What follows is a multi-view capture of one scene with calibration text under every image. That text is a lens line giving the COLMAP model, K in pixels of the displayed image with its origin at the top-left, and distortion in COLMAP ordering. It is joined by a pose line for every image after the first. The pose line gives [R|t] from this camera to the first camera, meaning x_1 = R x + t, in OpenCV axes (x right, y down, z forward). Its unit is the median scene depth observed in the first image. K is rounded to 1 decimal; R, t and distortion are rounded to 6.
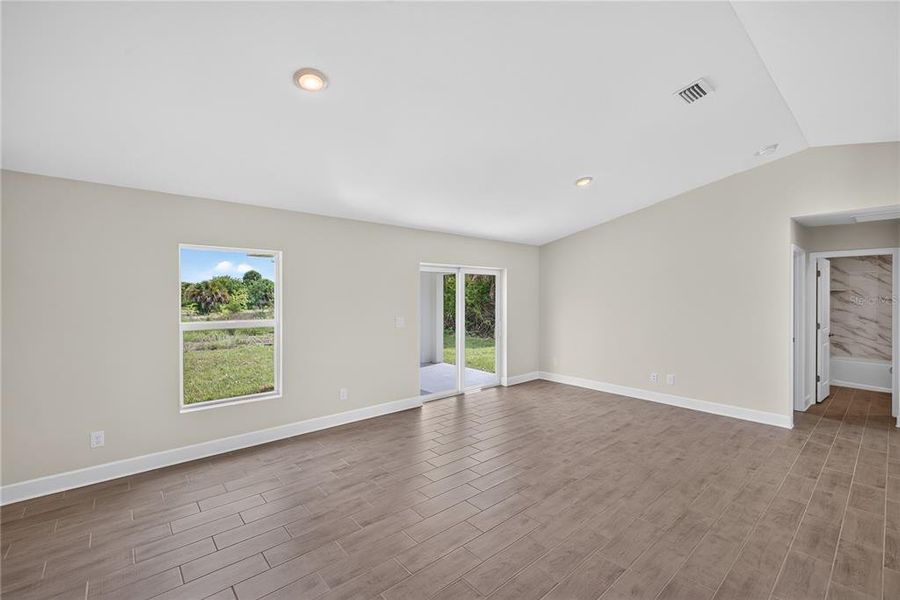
lens RADIAL K [[384.4, 0, 451.6], [0, 384.4, 300.9], [0, 0, 1]] dist [0.009641, 0.001200]
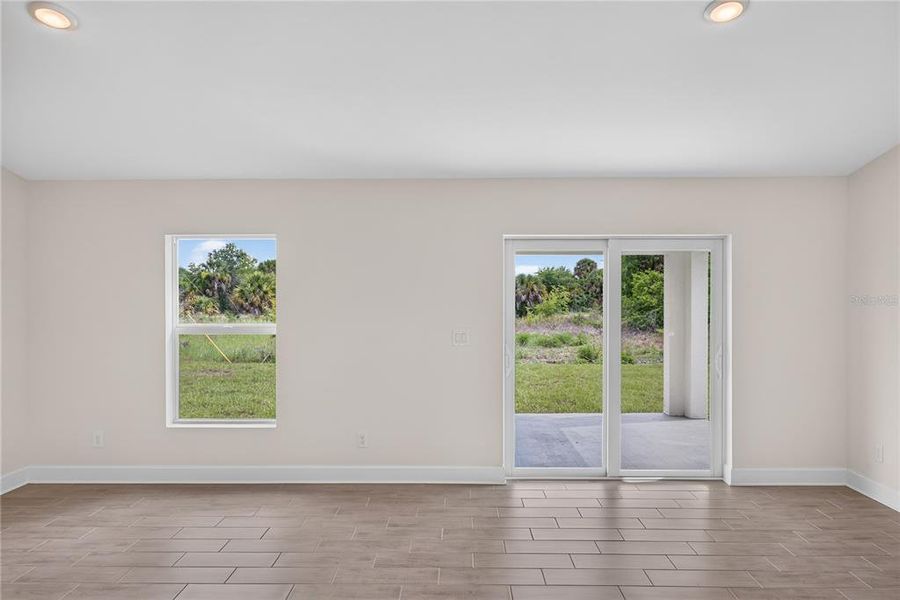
lens RADIAL K [[585.8, 0, 453.7], [0, 585.8, 294.8], [0, 0, 1]] dist [0.015395, -0.000749]
pose [[0.742033, -0.000387, -0.670363, 0.385657], [-0.006430, 0.999950, -0.007695, -0.002436], [0.670333, 0.010020, 0.741993, 0.247053]]
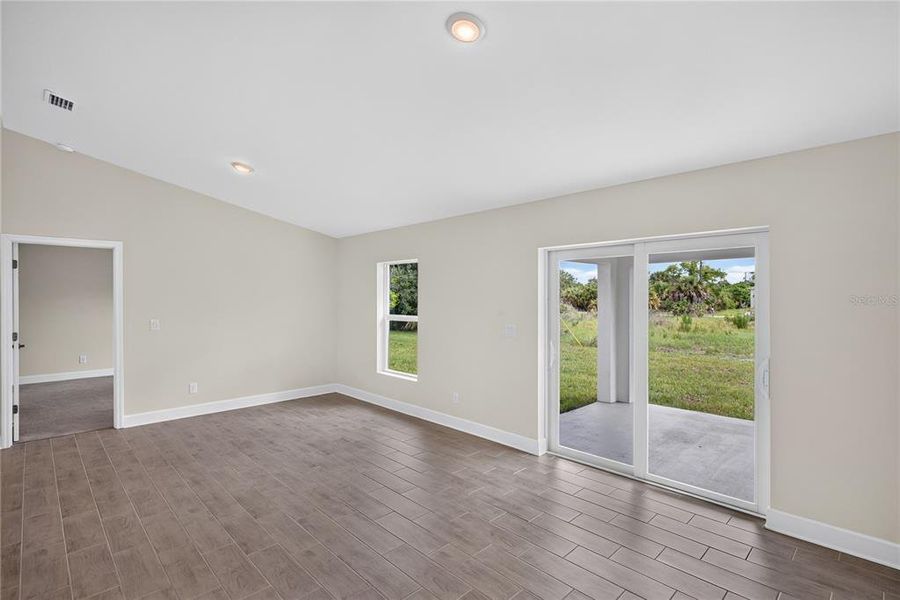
lens RADIAL K [[423.1, 0, 447.7], [0, 423.1, 297.2], [0, 0, 1]] dist [0.006075, 0.000058]
pose [[0.059025, -0.001400, -0.998255, 0.570421], [-0.012819, 0.999915, -0.002161, -0.006325], [0.998174, 0.012924, 0.059003, 0.666769]]
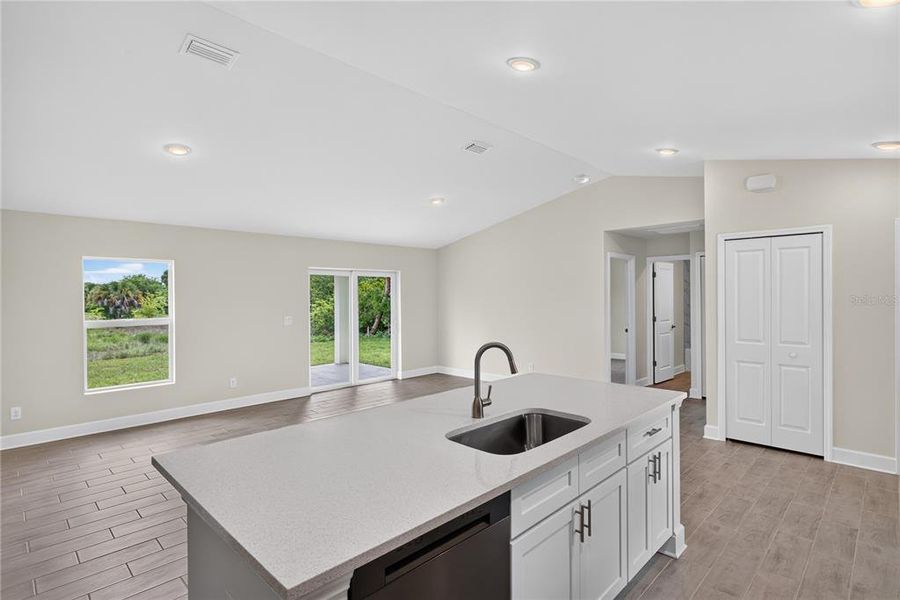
lens RADIAL K [[450.2, 0, 451.3], [0, 450.2, 300.7], [0, 0, 1]] dist [-0.001959, 0.003626]
pose [[0.997264, -0.010722, 0.073142, 0.200244], [0.010845, 0.999940, -0.001282, 0.003689], [-0.073124, 0.002071, 0.997321, -0.286722]]
